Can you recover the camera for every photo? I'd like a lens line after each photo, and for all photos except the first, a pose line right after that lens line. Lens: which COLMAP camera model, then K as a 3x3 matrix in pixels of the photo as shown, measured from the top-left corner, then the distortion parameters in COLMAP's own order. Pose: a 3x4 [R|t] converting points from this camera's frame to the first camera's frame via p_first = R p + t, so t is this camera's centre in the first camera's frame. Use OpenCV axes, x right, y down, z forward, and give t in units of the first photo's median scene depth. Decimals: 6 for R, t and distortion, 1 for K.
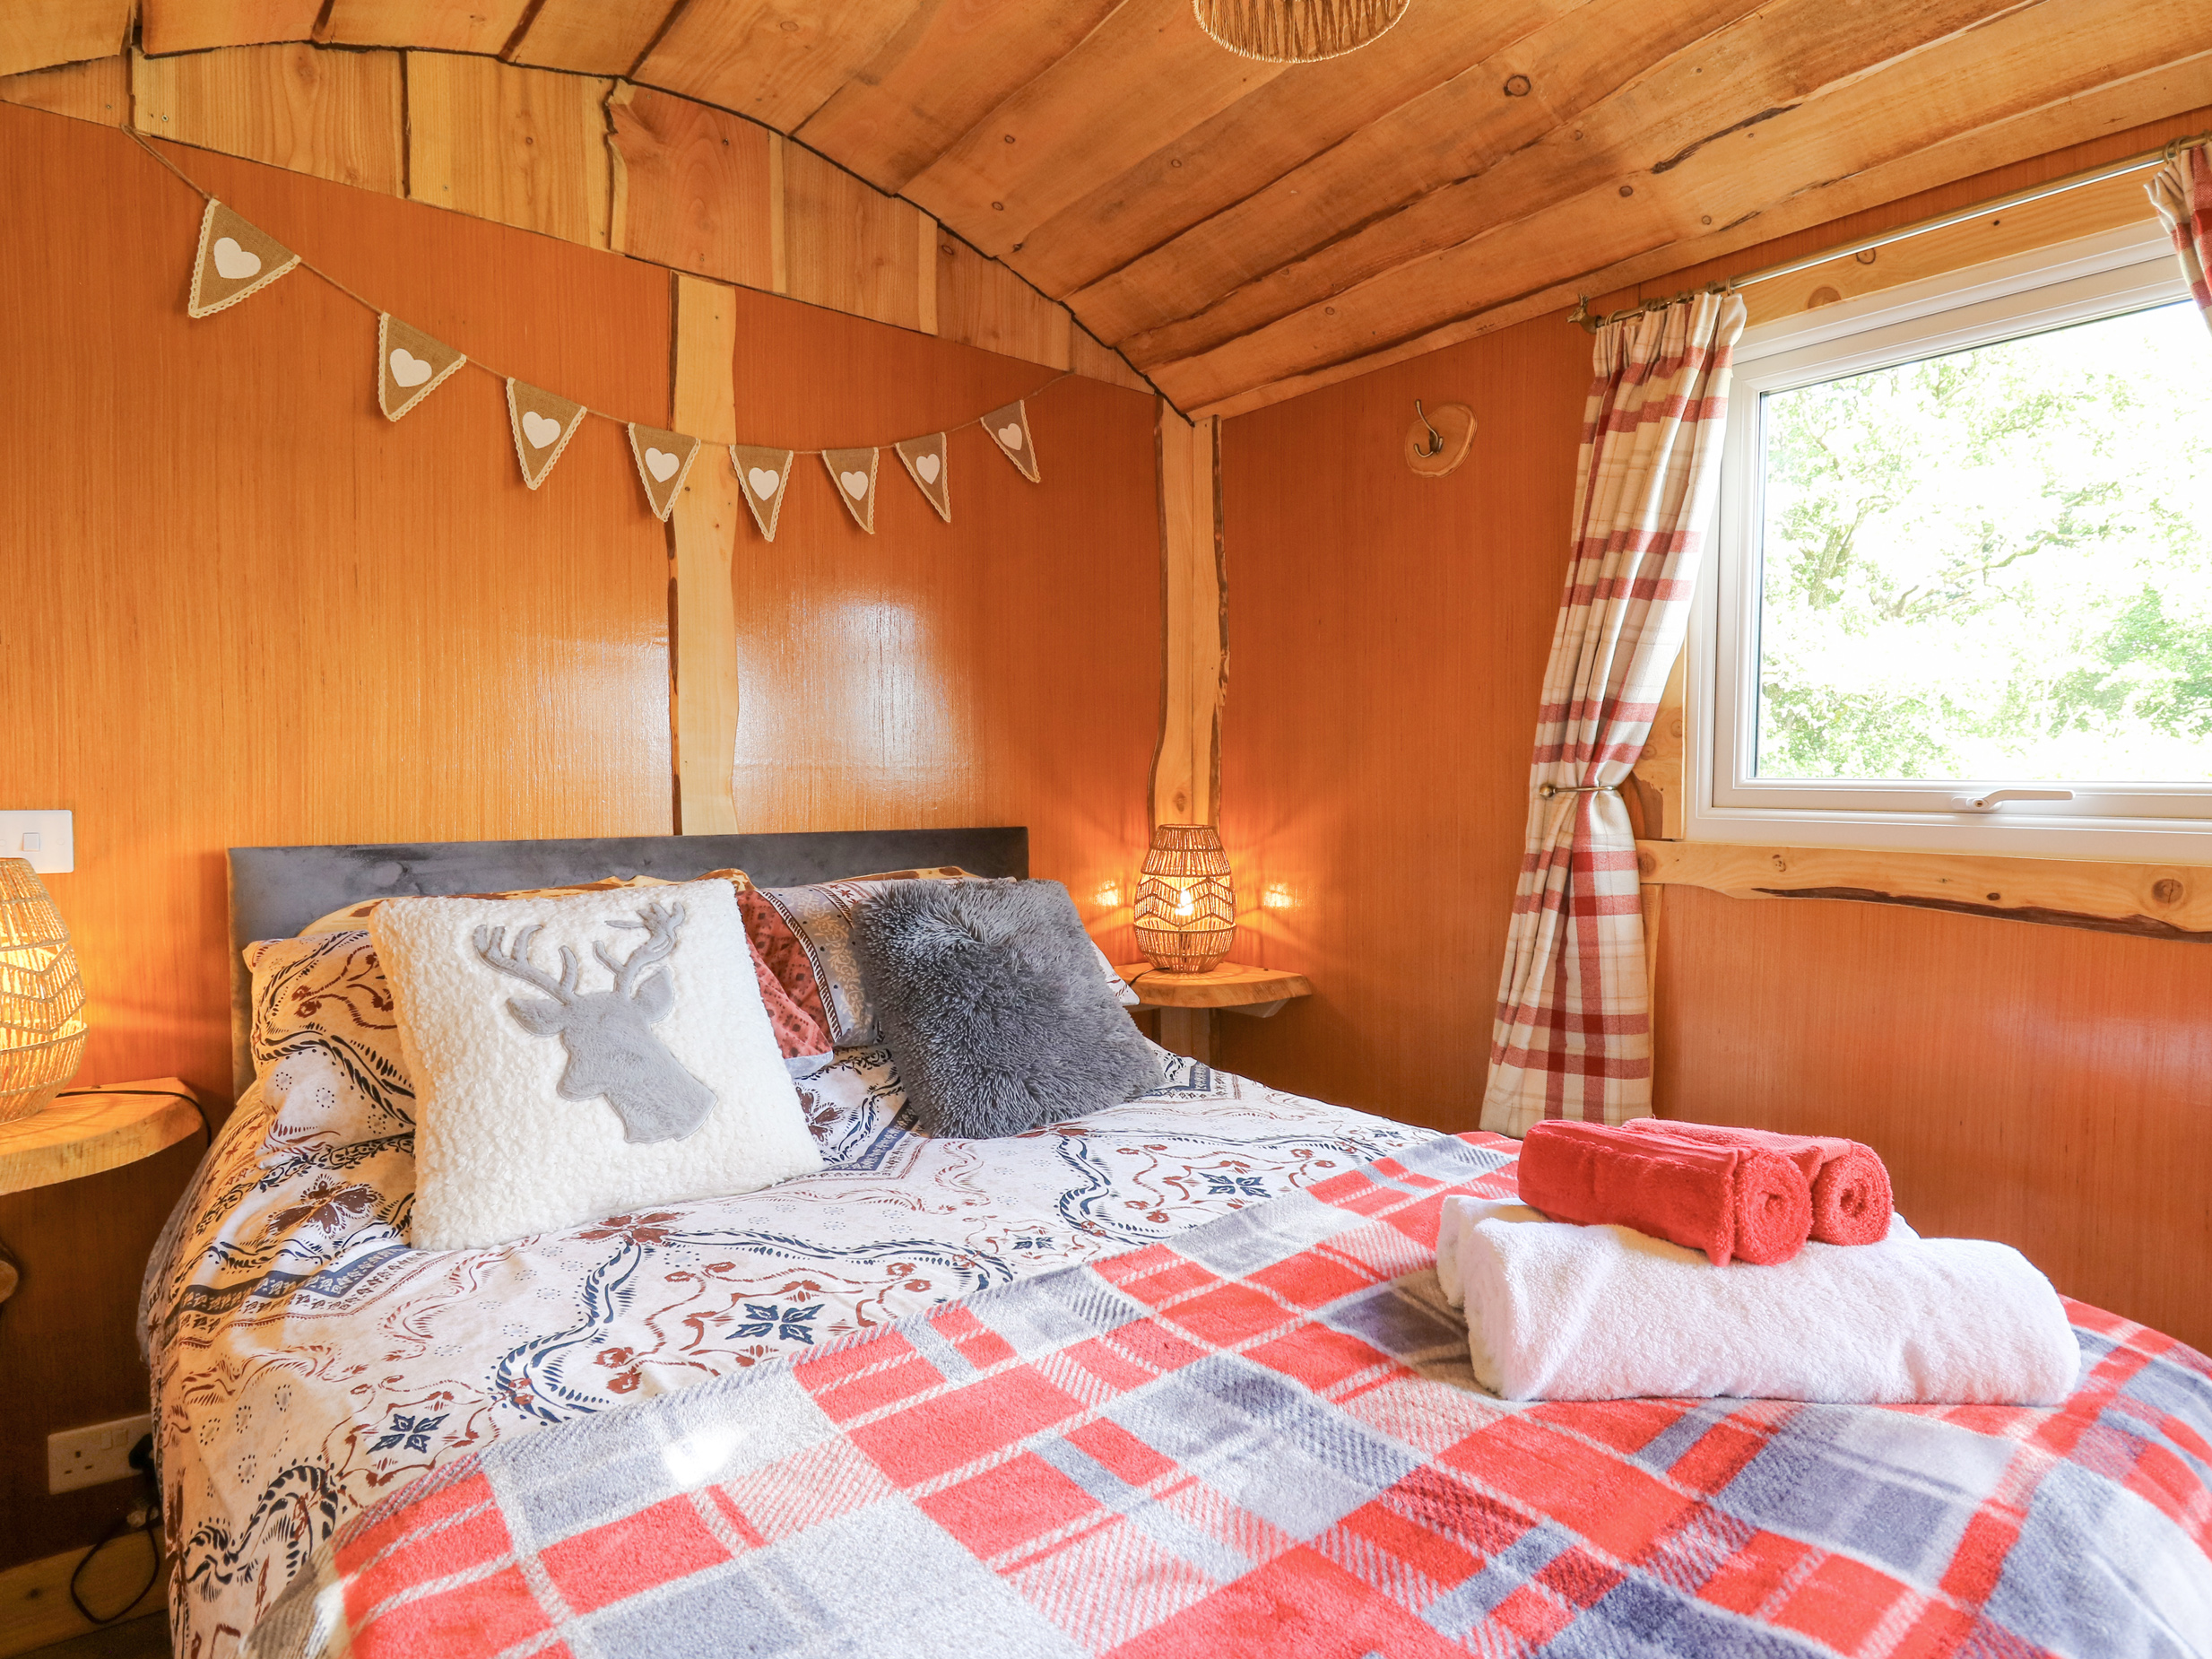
lens RADIAL K [[1244.1, 0, 1105.4], [0, 1244.1, 831.9], [0, 0, 1]] dist [-0.009208, -0.006627]
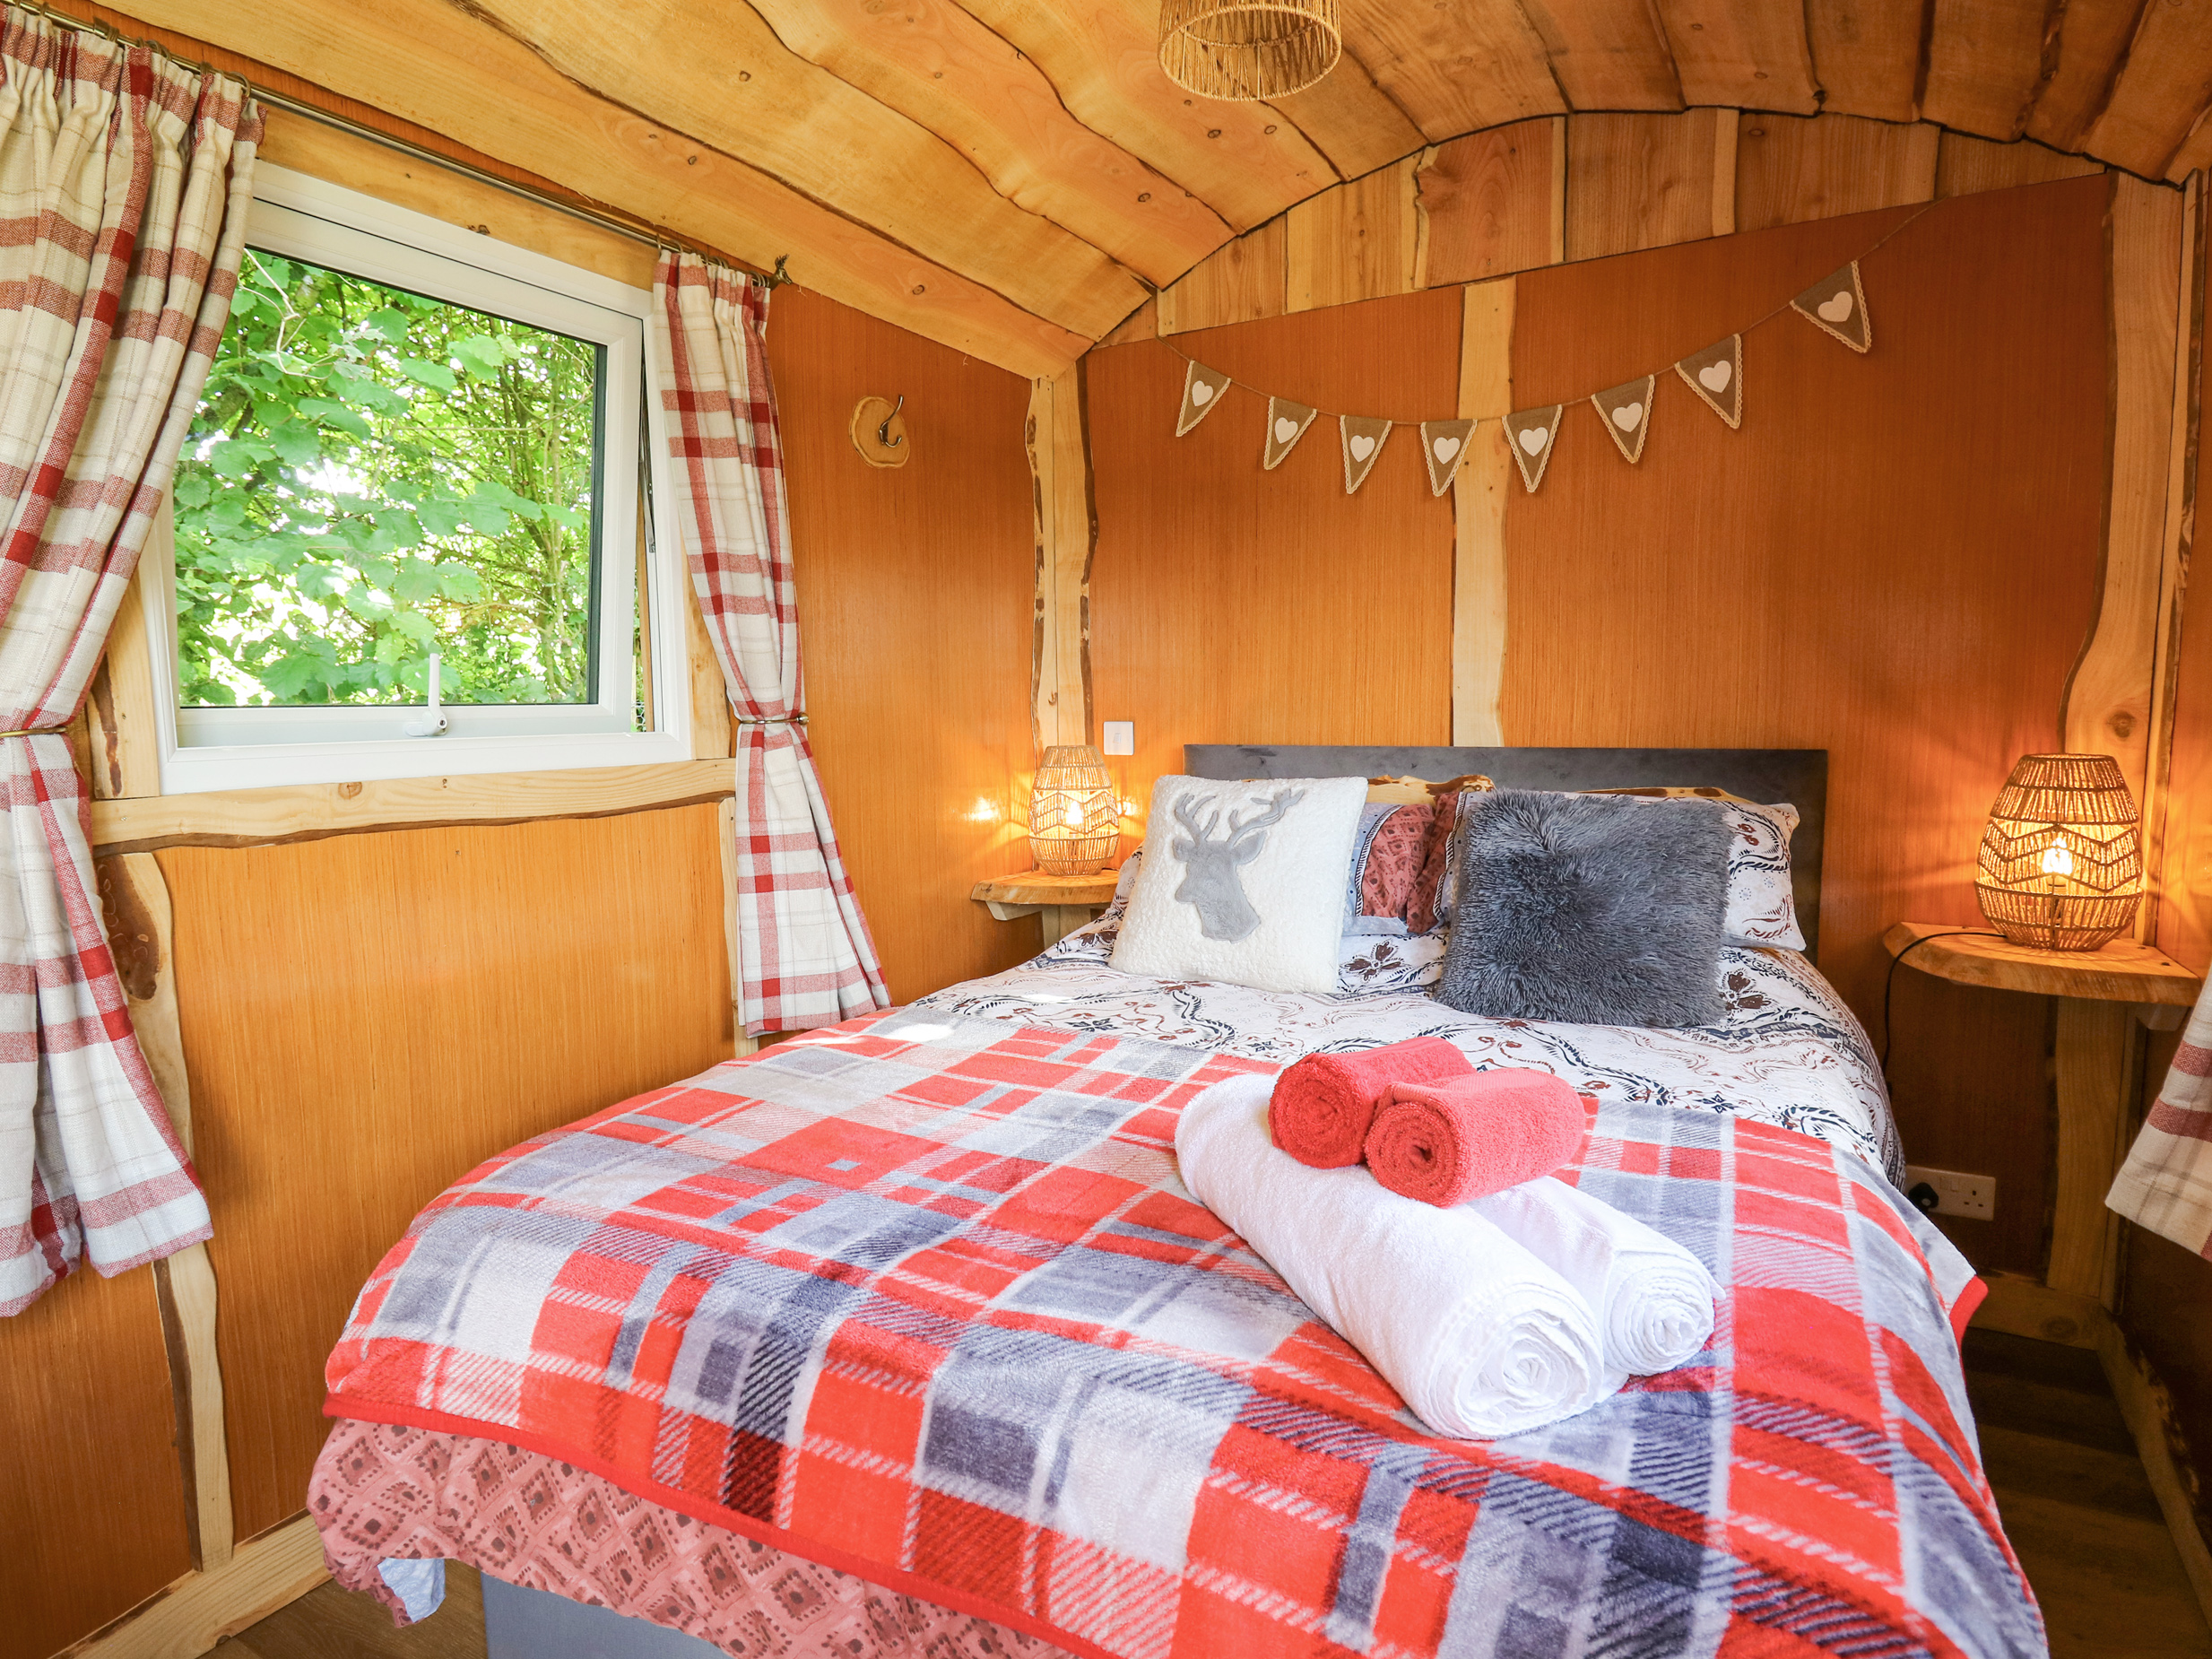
lens RADIAL K [[1244.1, 0, 1097.0], [0, 1244.1, 840.9], [0, 0, 1]] dist [-0.009208, -0.006627]
pose [[0.330453, 0.095052, -0.939024, 0.757555], [-0.028263, 0.995466, 0.090819, -0.006319], [0.943399, -0.003472, 0.331641, 0.257126]]
